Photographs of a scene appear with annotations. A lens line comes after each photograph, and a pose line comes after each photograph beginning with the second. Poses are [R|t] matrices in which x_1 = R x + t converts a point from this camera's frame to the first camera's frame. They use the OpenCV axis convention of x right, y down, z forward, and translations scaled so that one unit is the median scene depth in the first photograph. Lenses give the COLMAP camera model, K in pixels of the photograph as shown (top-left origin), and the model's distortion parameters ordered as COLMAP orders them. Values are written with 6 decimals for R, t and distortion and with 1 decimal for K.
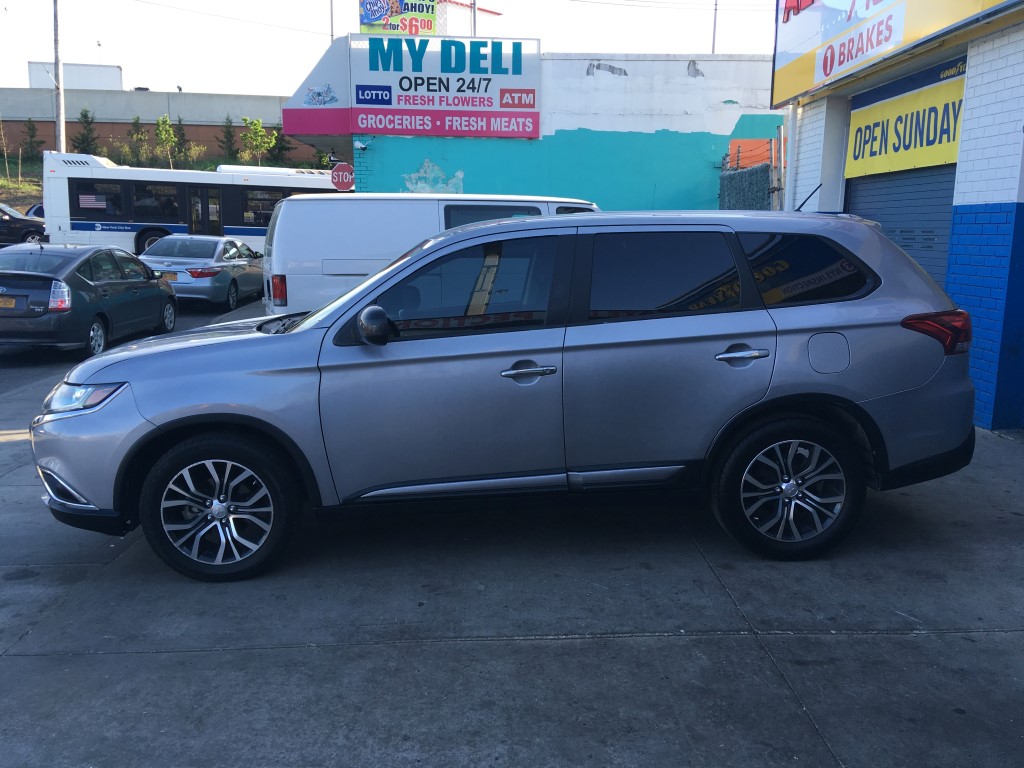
lens RADIAL K [[872.7, 0, 512.0], [0, 872.7, 384.0], [0, 0, 1]] dist [0.094830, -0.134025]
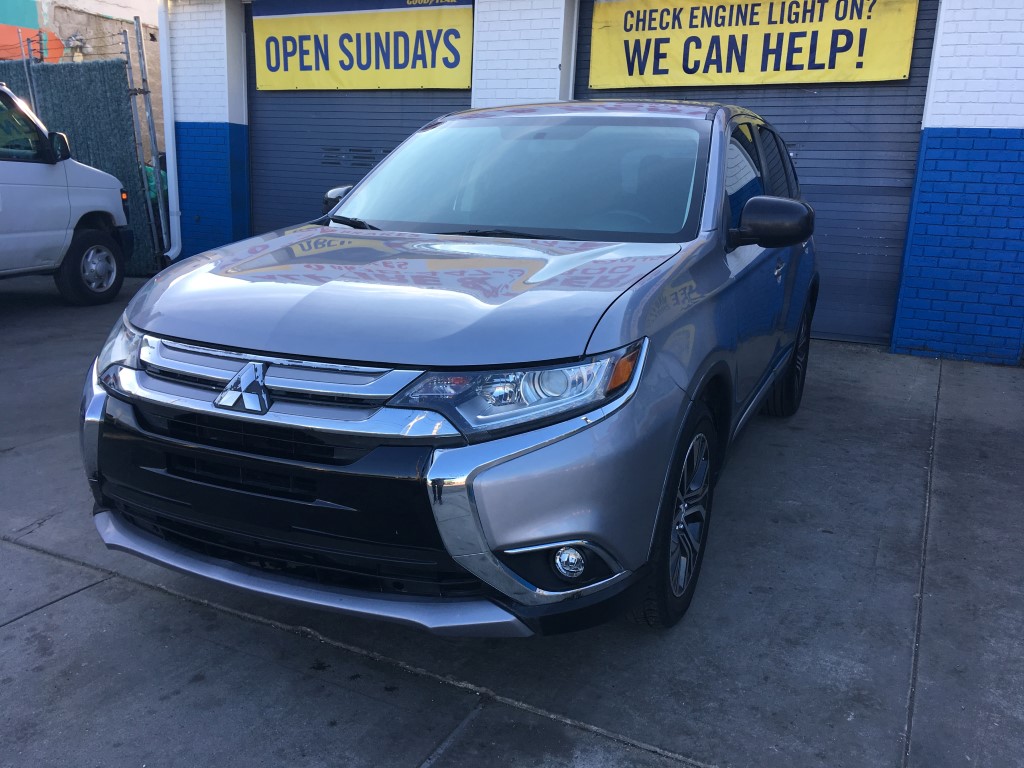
lens RADIAL K [[862.4, 0, 512.0], [0, 862.4, 384.0], [0, 0, 1]] dist [0.064017, 0.003284]
pose [[0.475521, -0.194395, 0.857957, -0.396317], [0.122221, 0.980419, 0.154402, -0.033223], [-0.871173, 0.031439, 0.489969, 0.323445]]
